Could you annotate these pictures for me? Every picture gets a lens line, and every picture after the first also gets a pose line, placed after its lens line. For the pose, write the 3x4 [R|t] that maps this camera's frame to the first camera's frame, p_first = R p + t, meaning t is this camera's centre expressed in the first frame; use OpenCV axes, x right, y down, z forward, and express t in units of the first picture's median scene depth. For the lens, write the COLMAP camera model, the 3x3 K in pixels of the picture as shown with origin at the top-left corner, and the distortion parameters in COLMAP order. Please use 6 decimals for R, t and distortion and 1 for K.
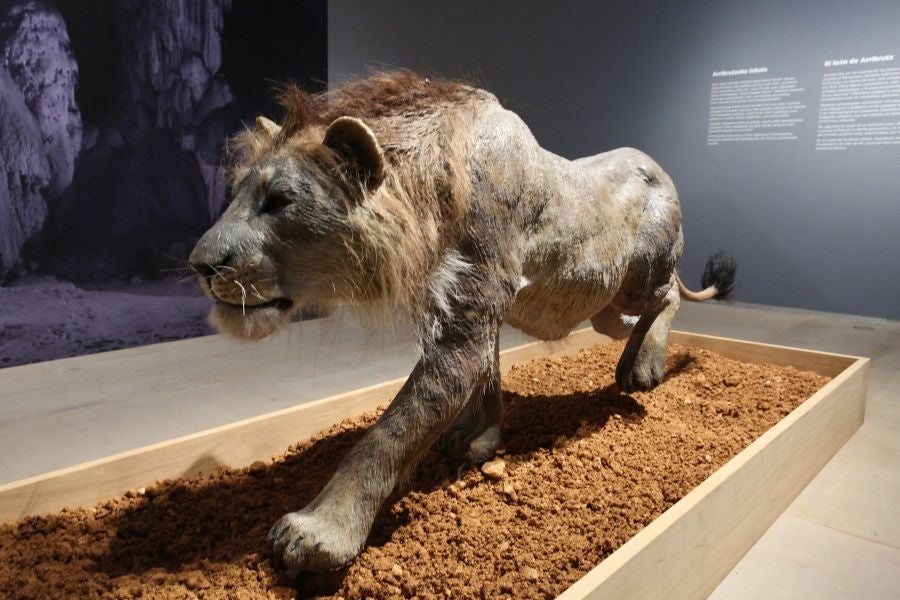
lens RADIAL K [[737.0, 0, 451.3], [0, 737.0, 301.4], [0, 0, 1]] dist [-0.003539, 0.044026]
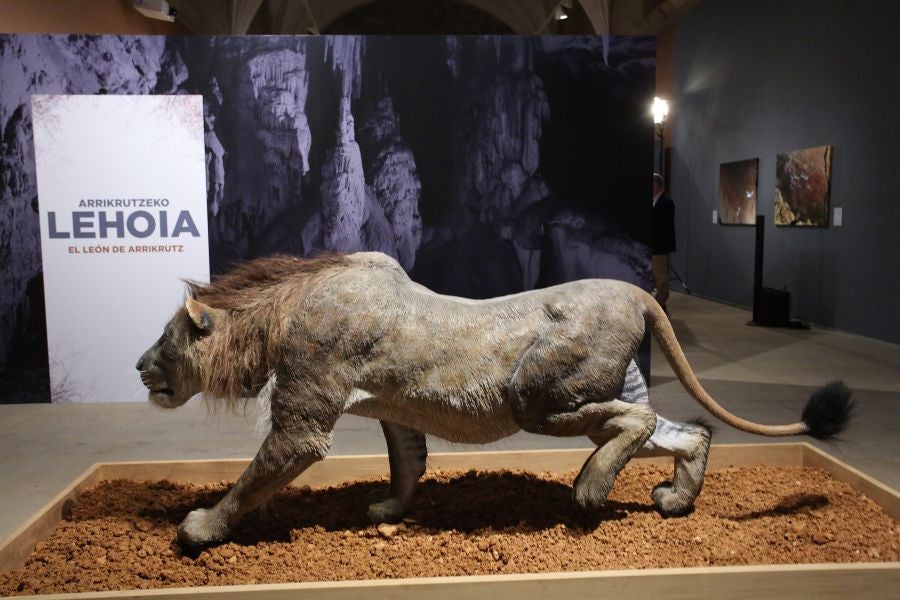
lens RADIAL K [[793.9, 0, 450.0], [0, 793.9, 300.4], [0, 0, 1]] dist [0.002559, 0.008947]
pose [[0.682399, 0.059271, -0.728573, 0.605781], [-0.088386, 0.996085, -0.001750, -0.101501], [0.725617, 0.065590, 0.684966, 0.037077]]
